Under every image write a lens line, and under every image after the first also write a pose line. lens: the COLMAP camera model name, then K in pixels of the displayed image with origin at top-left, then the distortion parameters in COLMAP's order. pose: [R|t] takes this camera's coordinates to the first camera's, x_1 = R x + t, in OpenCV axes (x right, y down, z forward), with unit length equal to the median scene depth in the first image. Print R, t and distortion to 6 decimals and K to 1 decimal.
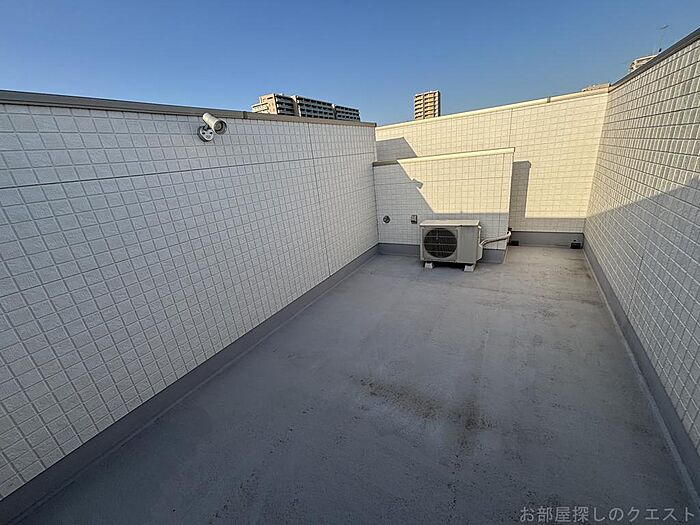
lens RADIAL K [[284.8, 0, 349.7], [0, 284.8, 262.7], [0, 0, 1]] dist [0.003709, -0.000737]
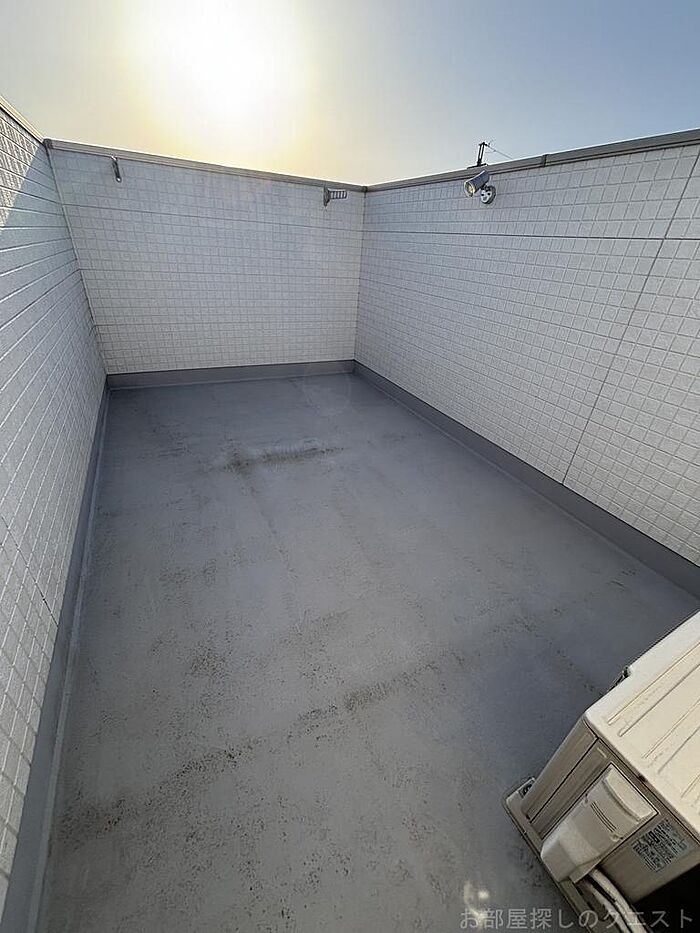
lens RADIAL K [[379.6, 0, 349.9], [0, 379.6, 466.1], [0, 0, 1]] dist [0.003709, -0.000737]
pose [[-0.555191, 0.481754, -0.677994, 1.177133], [-0.292639, 0.649897, 0.701424, -0.686325], [0.778541, 0.587832, -0.219837, 1.606380]]
